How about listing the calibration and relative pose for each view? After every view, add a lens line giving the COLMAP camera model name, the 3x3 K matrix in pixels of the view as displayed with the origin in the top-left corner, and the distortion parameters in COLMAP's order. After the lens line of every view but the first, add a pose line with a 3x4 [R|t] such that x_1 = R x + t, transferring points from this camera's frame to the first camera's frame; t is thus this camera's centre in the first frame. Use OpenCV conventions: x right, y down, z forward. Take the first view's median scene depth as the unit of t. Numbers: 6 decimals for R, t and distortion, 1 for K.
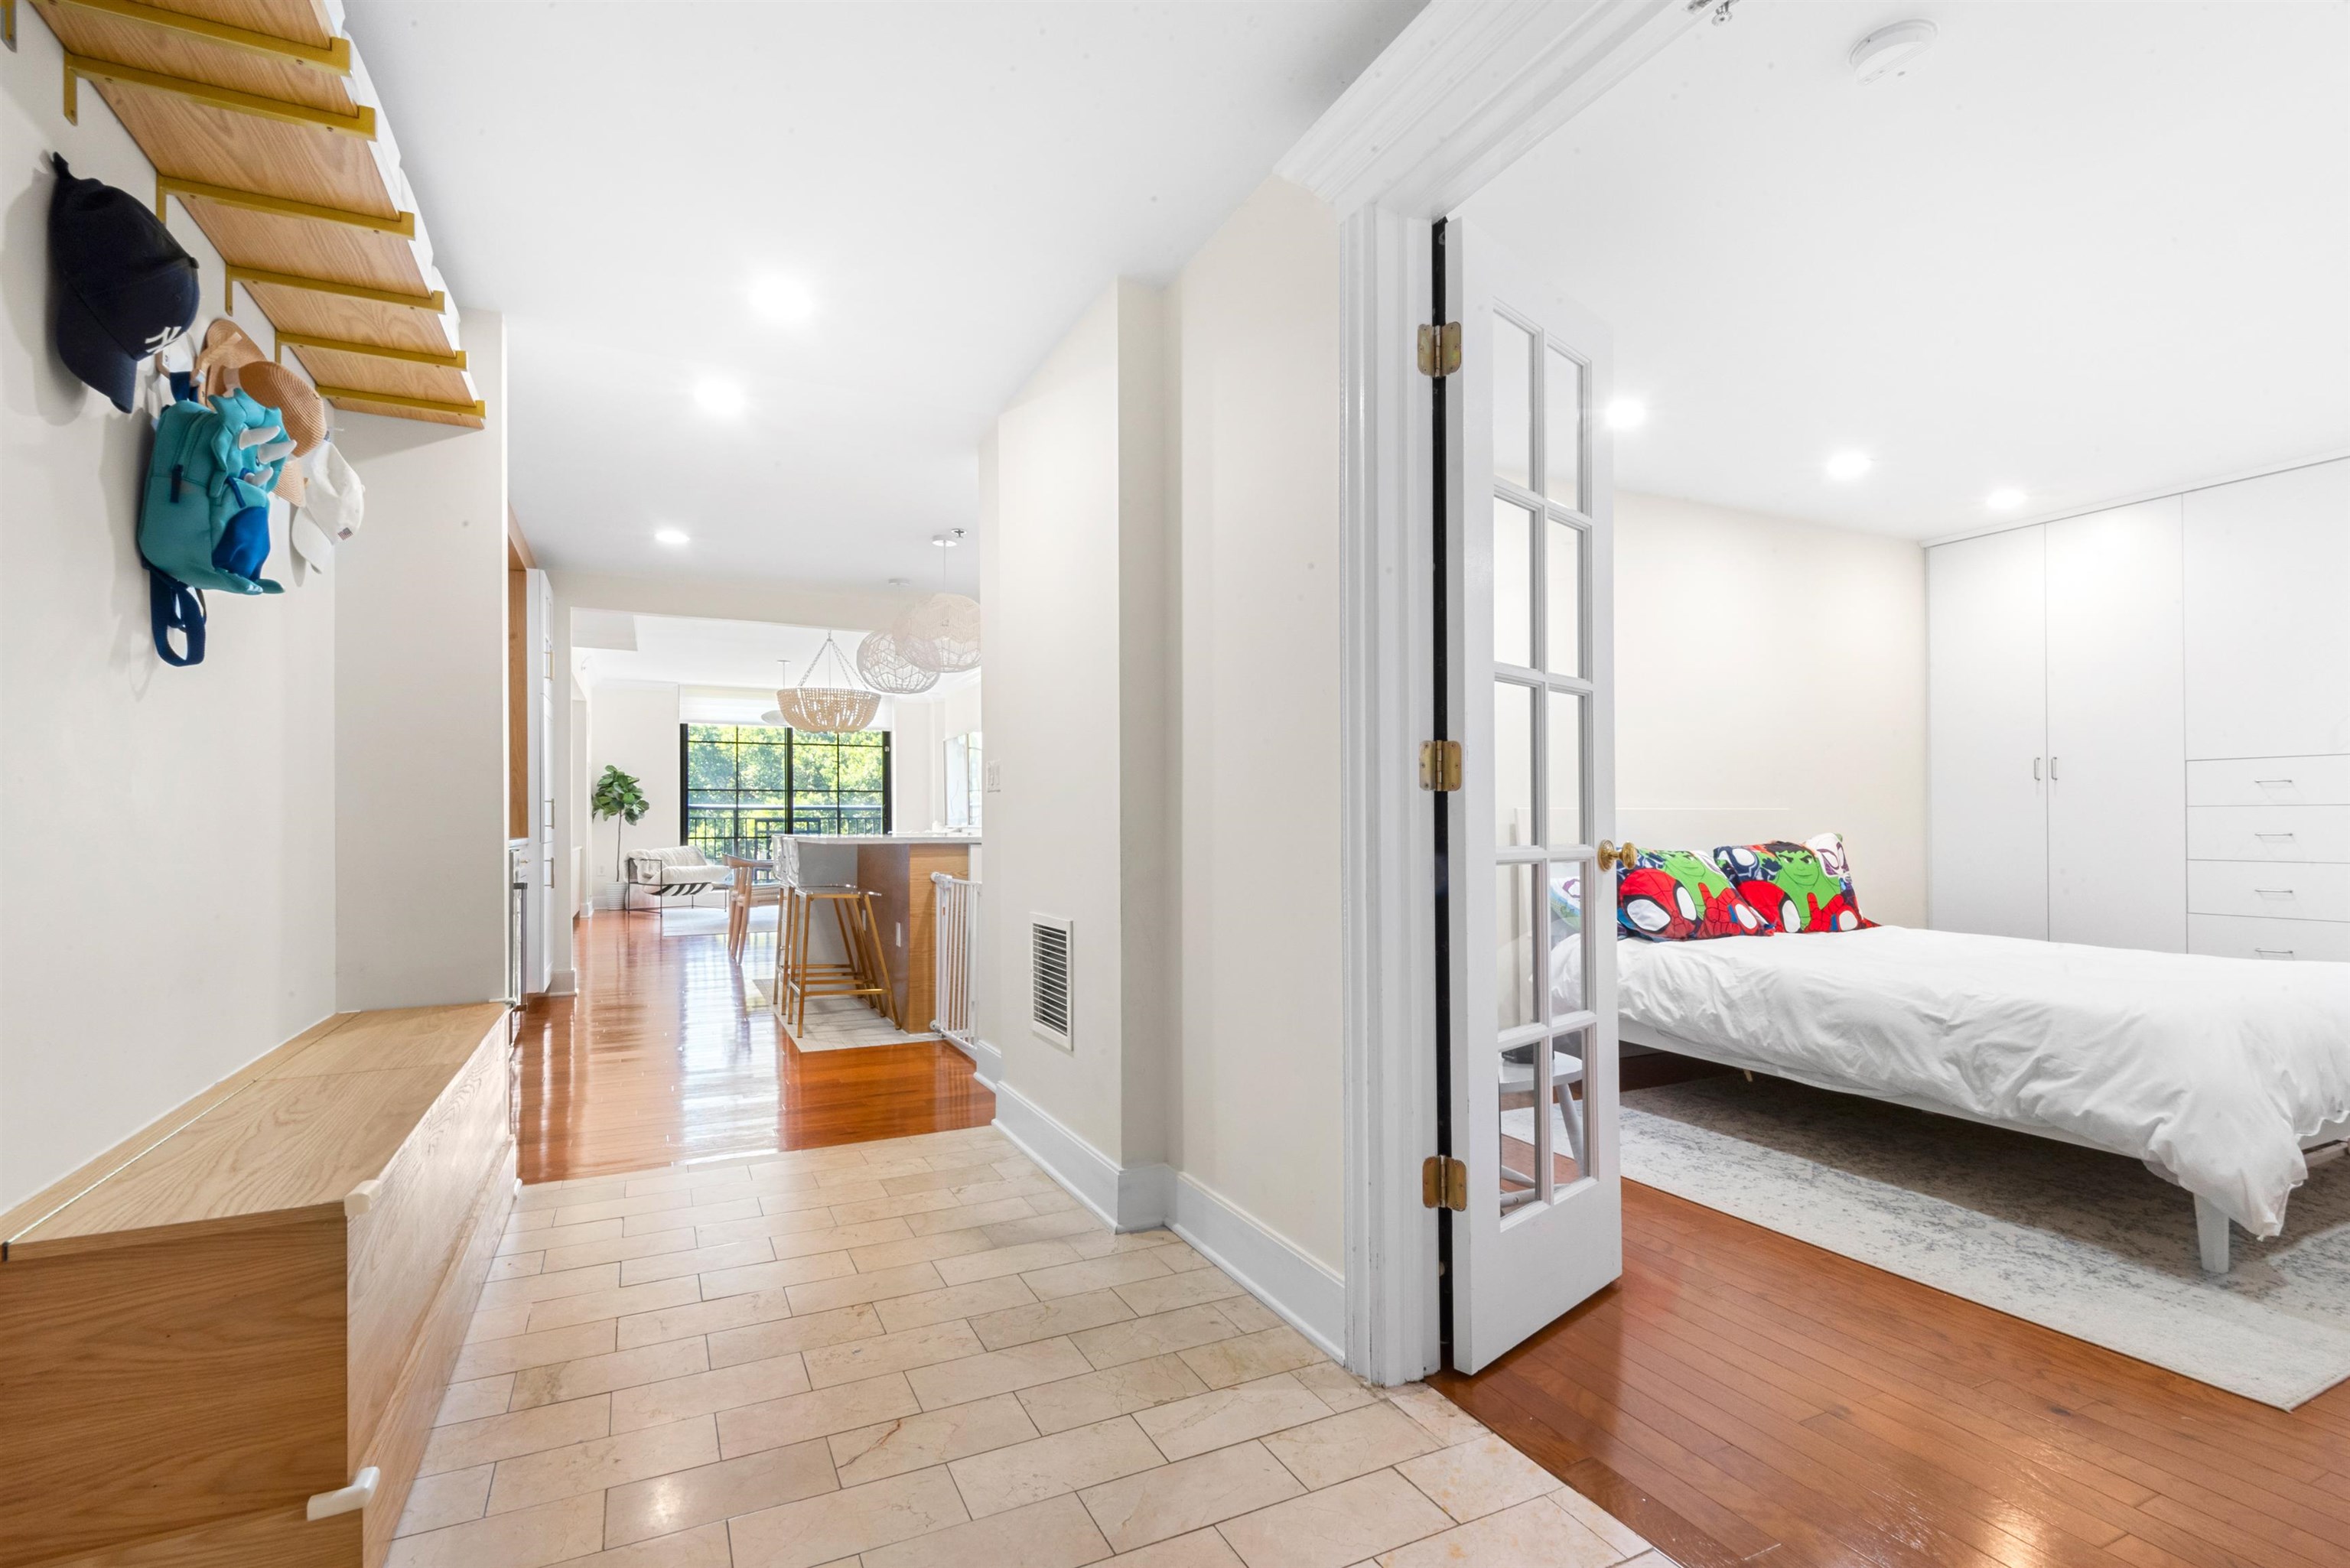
lens RADIAL K [[1070.9, 0, 1198.6], [0, 1070.9, 808.4], [0, 0, 1]] dist [0.030351, -0.018208]
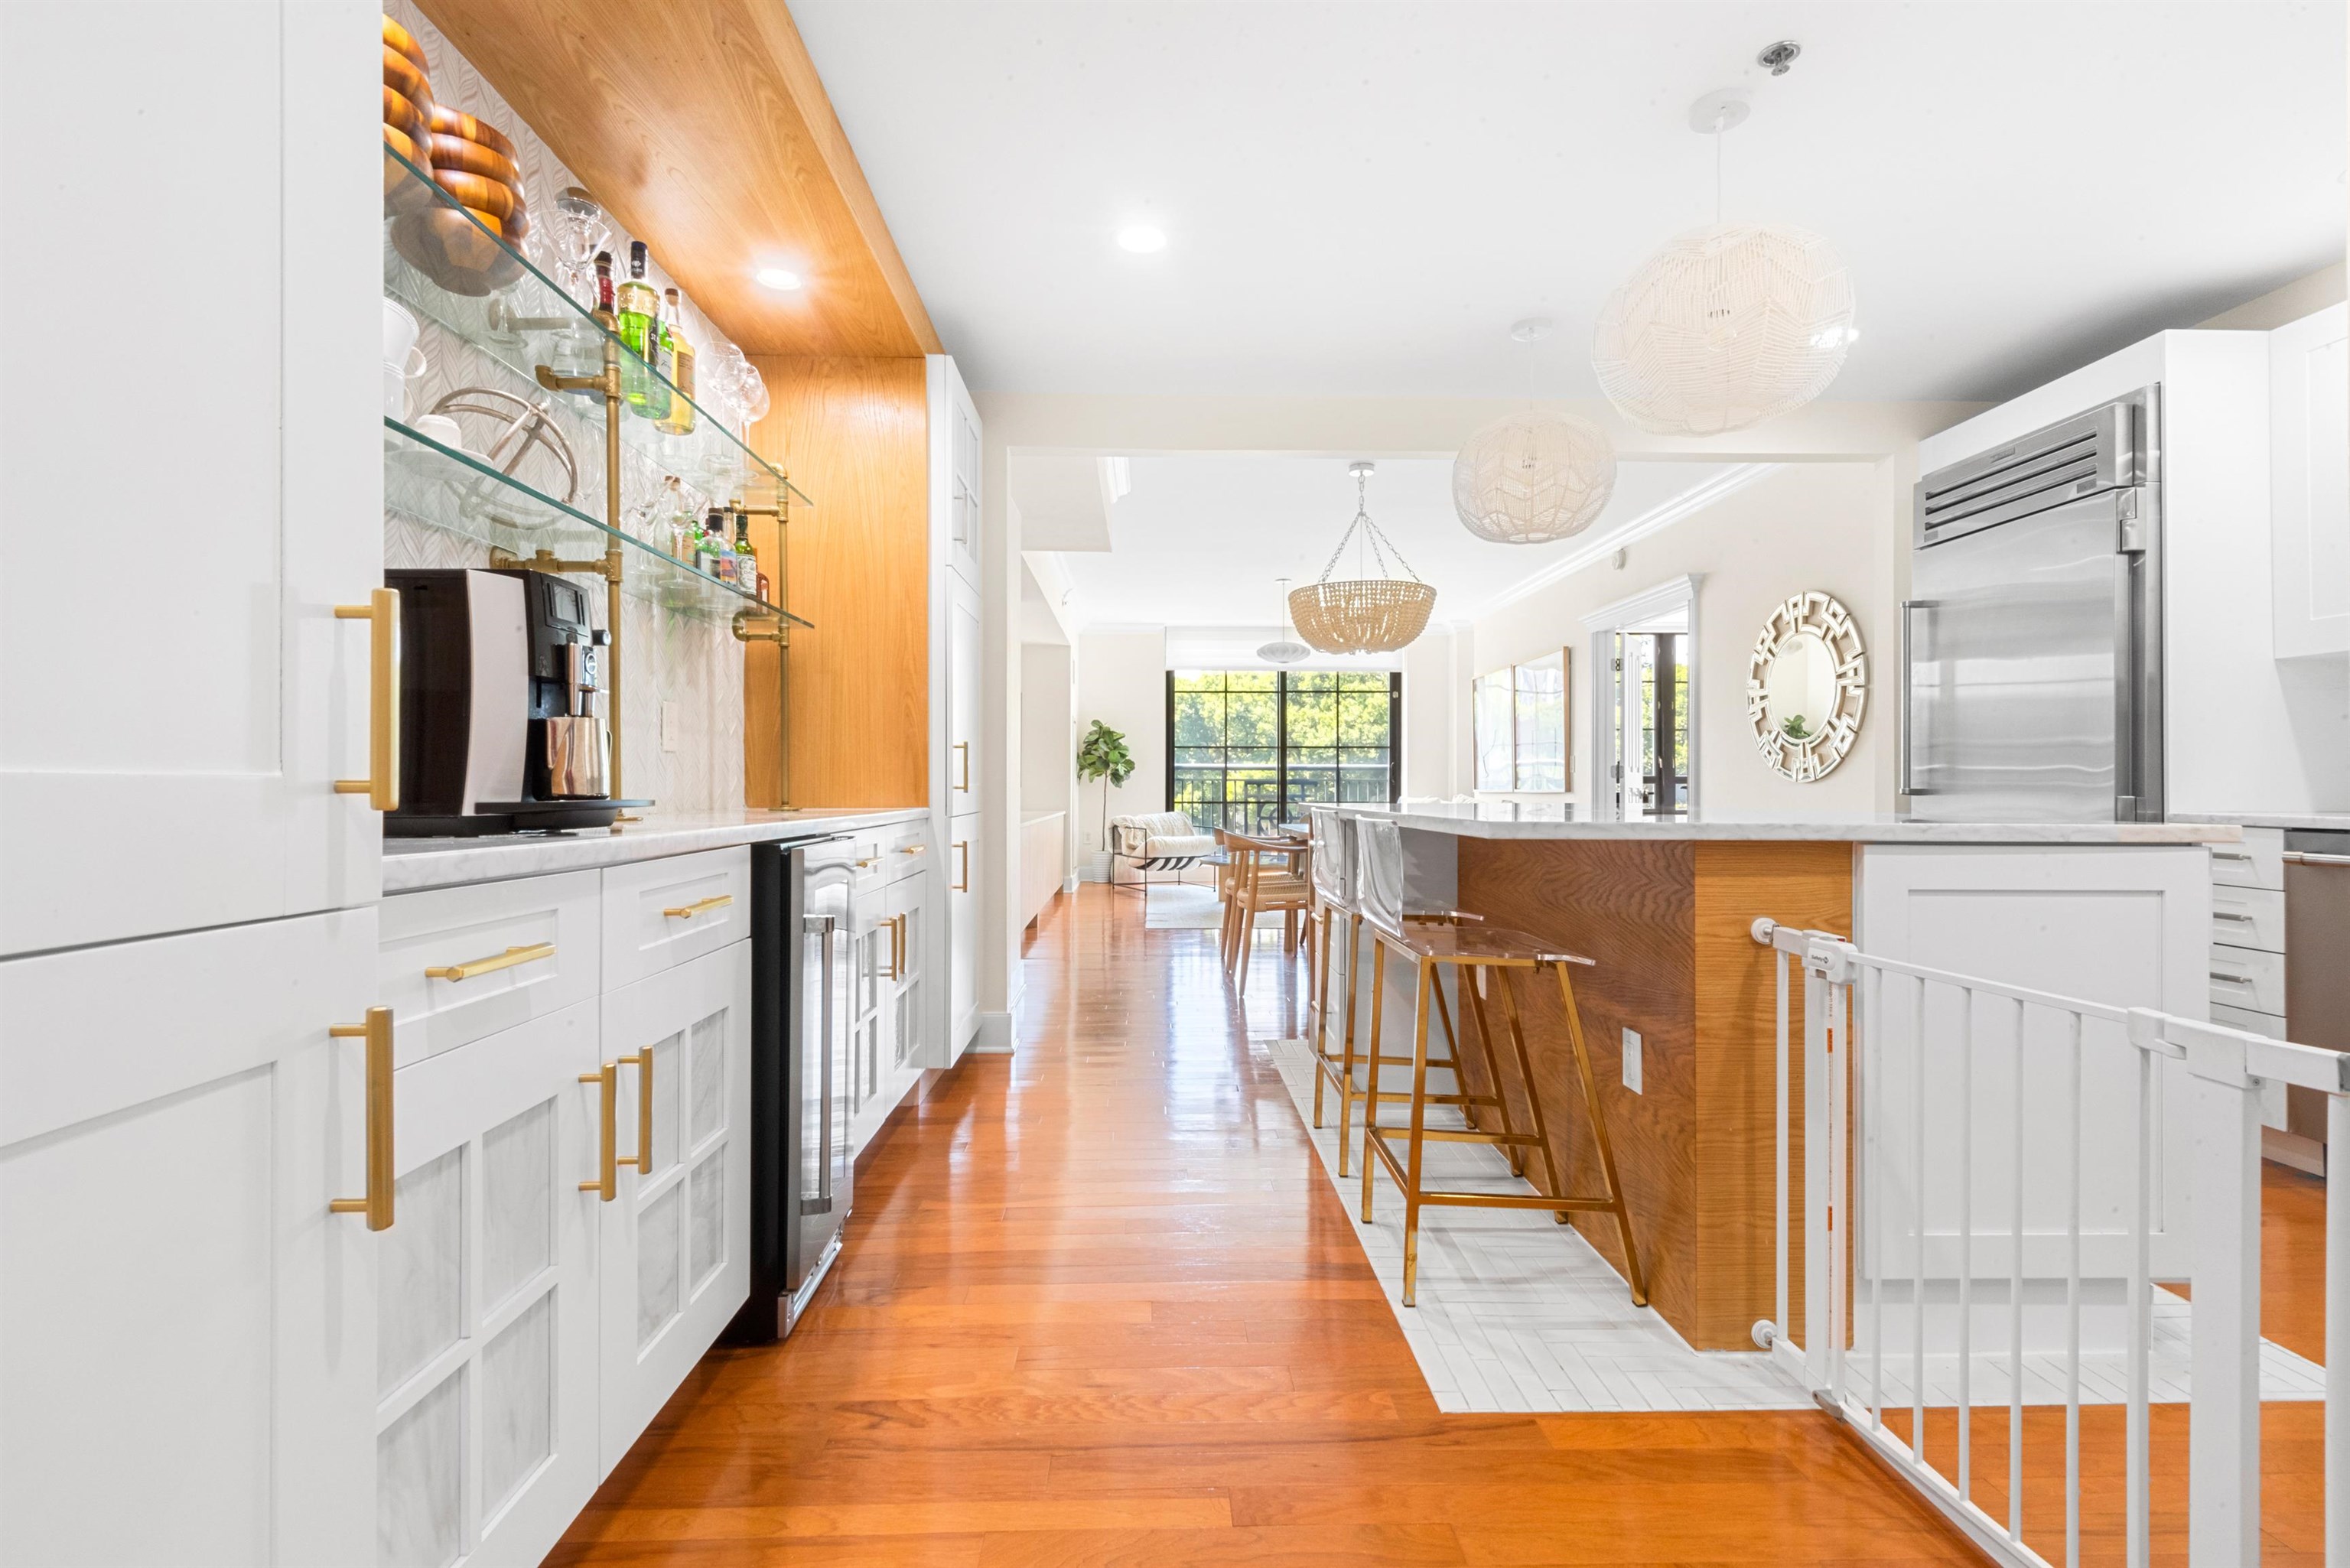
lens RADIAL K [[1070.9, 0, 1180.0], [0, 1070.9, 789.6], [0, 0, 1]] dist [0.030351, -0.018208]
pose [[0.905063, 0.006678, -0.425225, -0.112043], [-0.000122, 0.999881, 0.015443, 0.003840], [0.425277, -0.013925, 0.904956, 0.240791]]
